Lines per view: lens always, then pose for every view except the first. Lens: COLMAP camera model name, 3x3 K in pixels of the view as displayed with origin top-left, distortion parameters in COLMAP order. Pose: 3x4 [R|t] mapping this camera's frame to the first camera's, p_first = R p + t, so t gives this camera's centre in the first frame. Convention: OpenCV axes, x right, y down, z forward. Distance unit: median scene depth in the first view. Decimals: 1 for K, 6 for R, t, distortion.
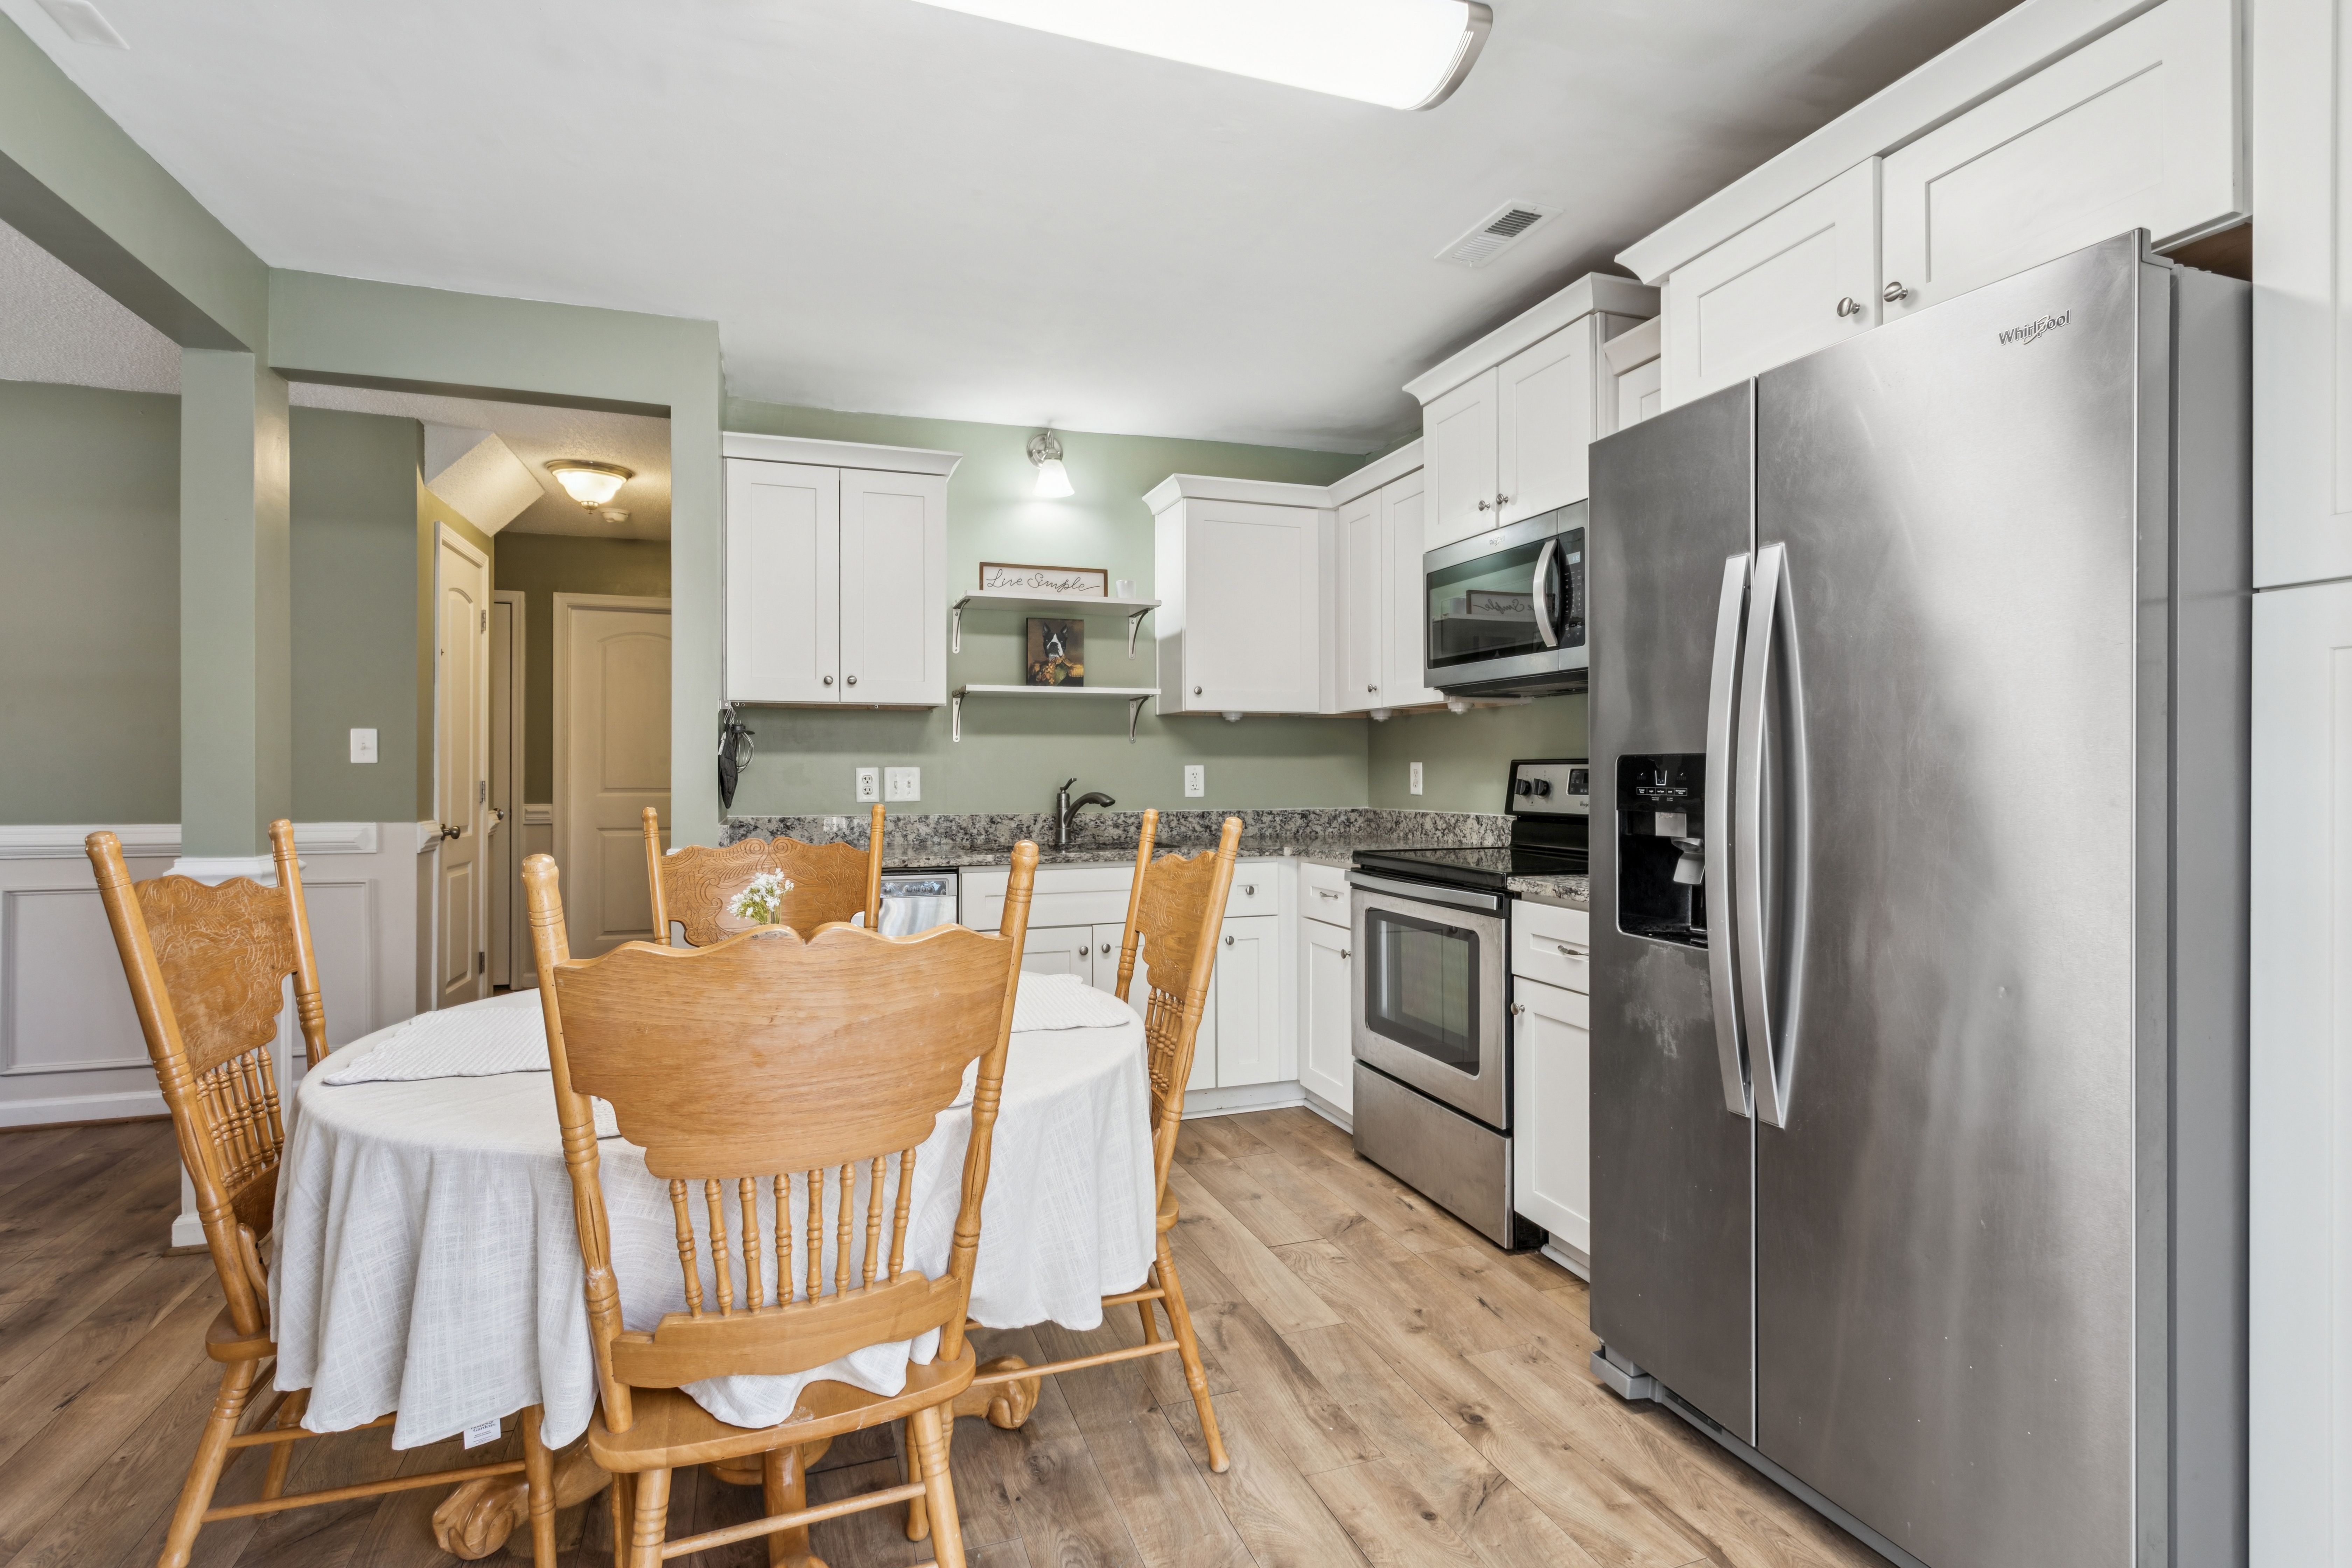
lens RADIAL K [[1128.1, 0, 1163.9], [0, 1128.1, 774.9], [0, 0, 1]] dist [-0.000060, 0.001684]
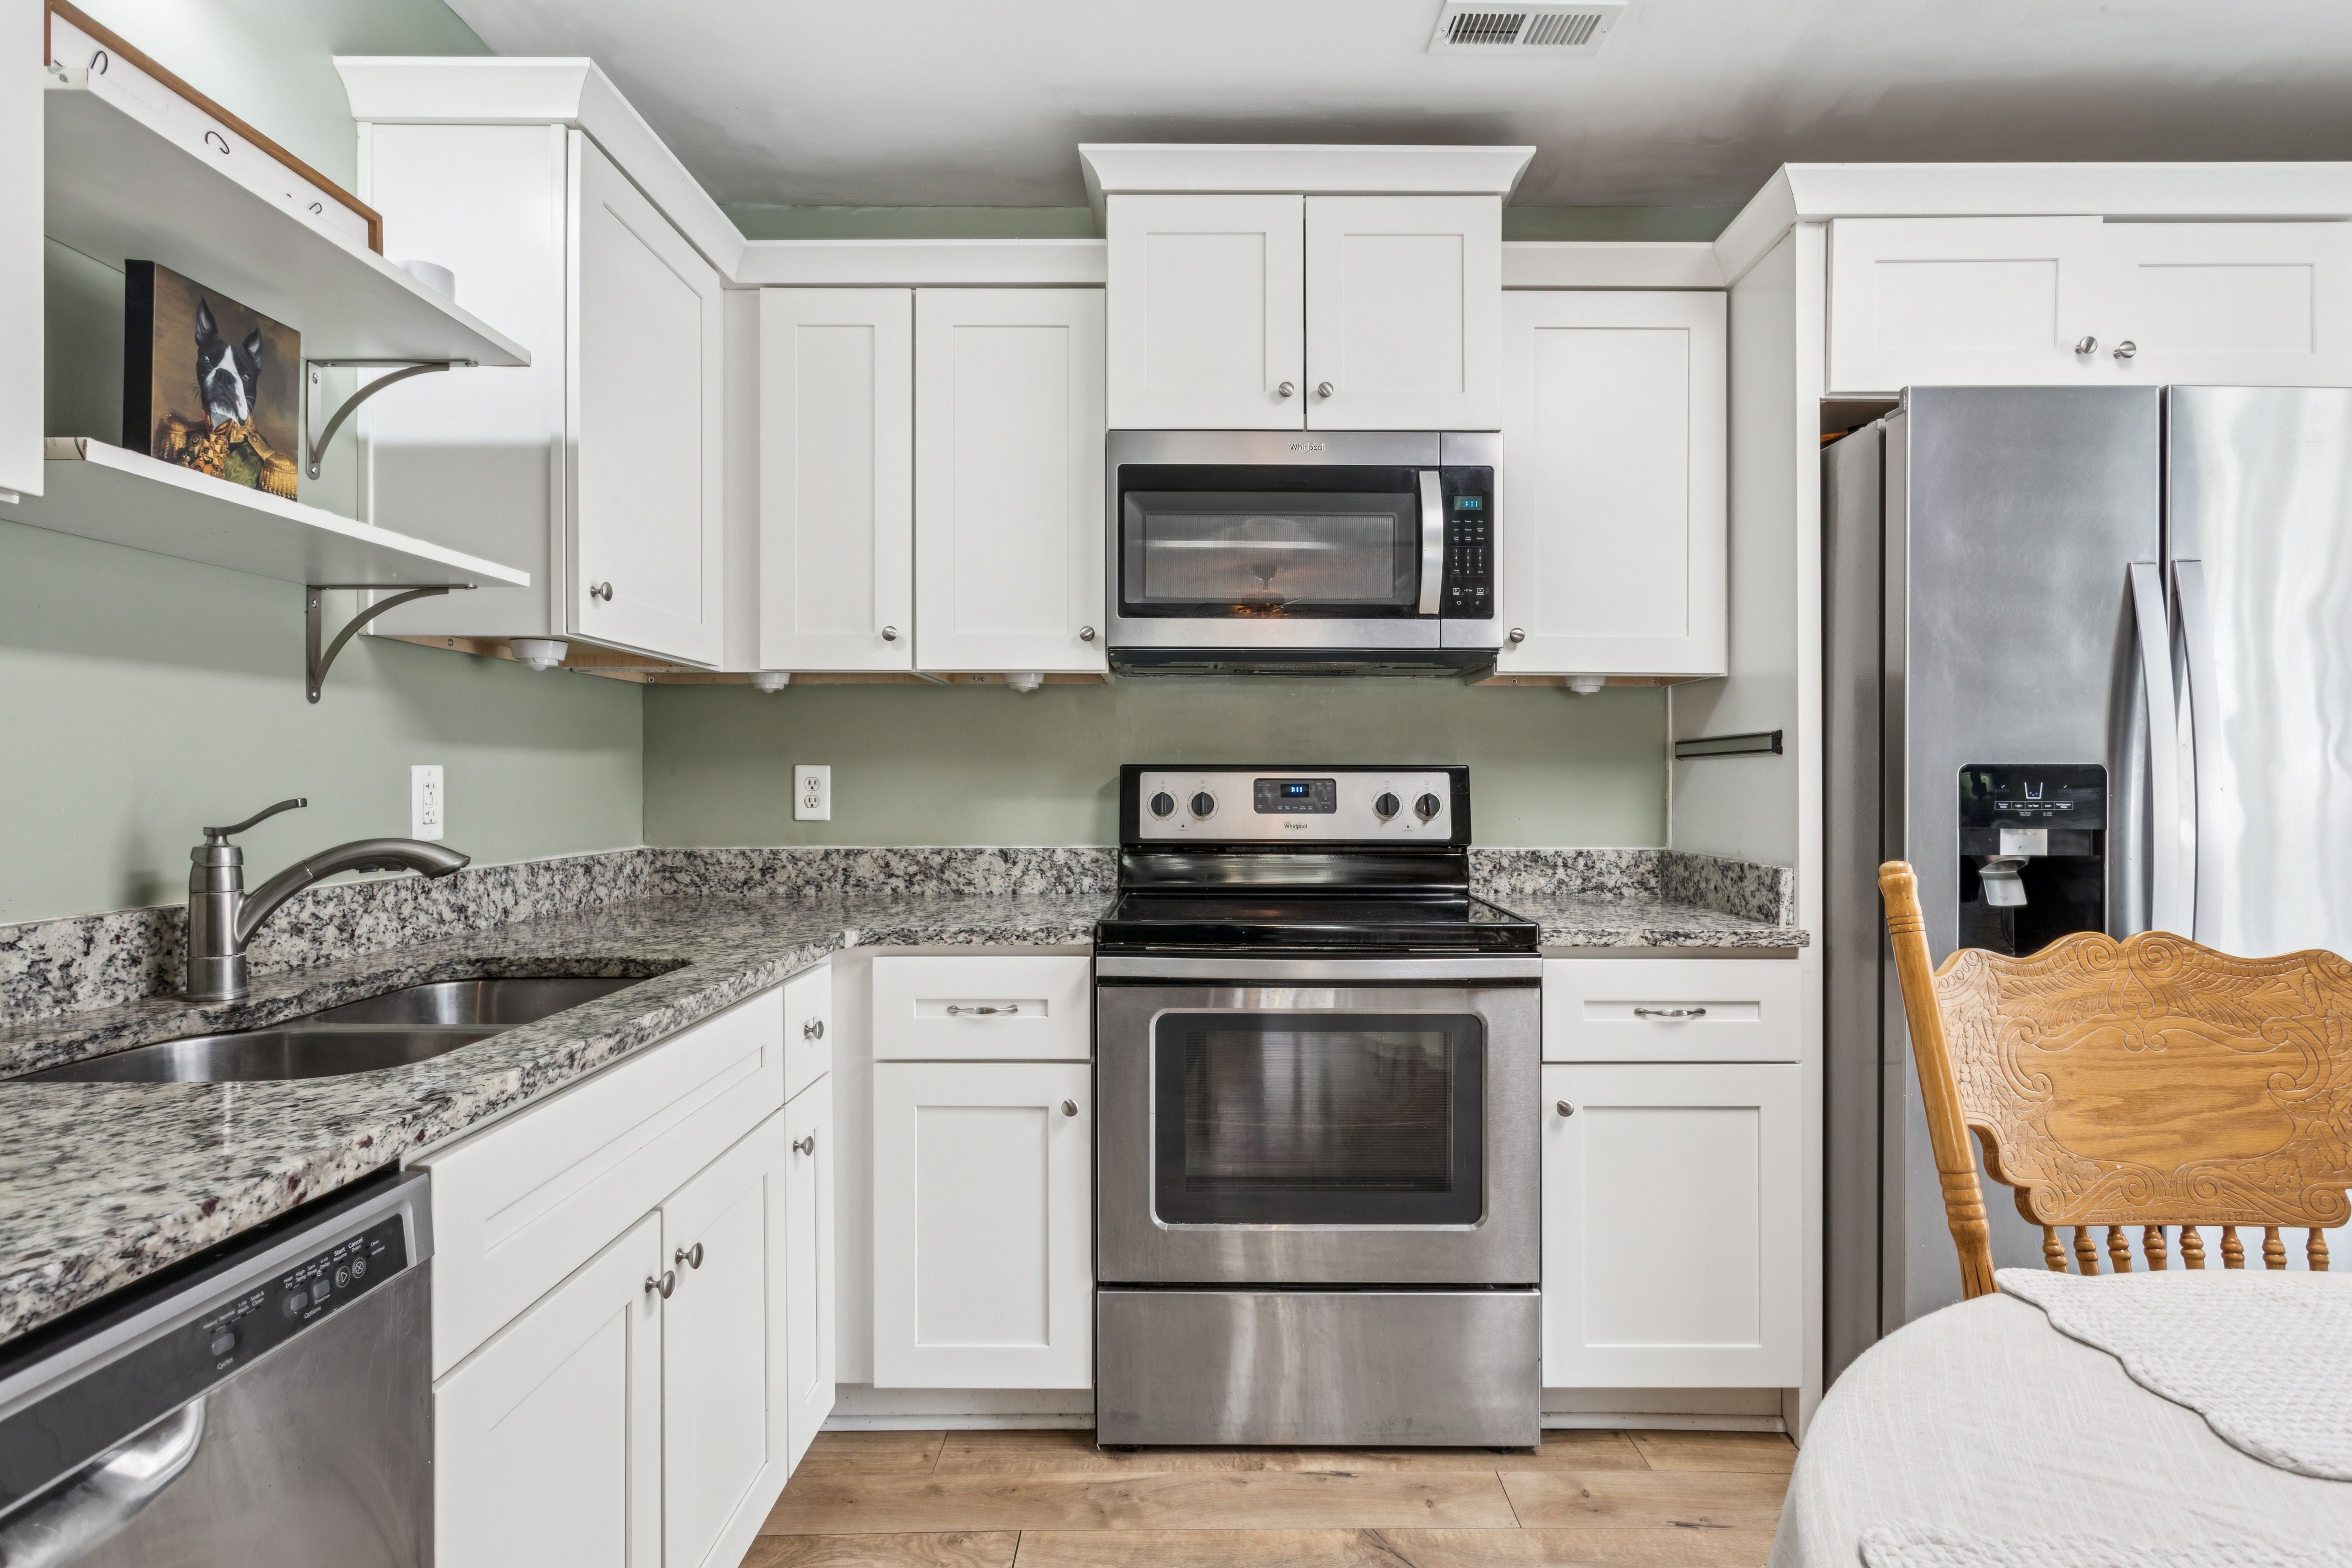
lens RADIAL K [[1227.9, 0, 1195.3], [0, 1227.9, 779.1], [0, 0, 1]] dist [-0.008789, 0.004709]
pose [[0.324867, 0.005879, 0.945742, -0.352983], [-0.000193, 0.999981, -0.006150, -0.000041], [-0.945760, 0.001815, 0.324862, 0.663067]]
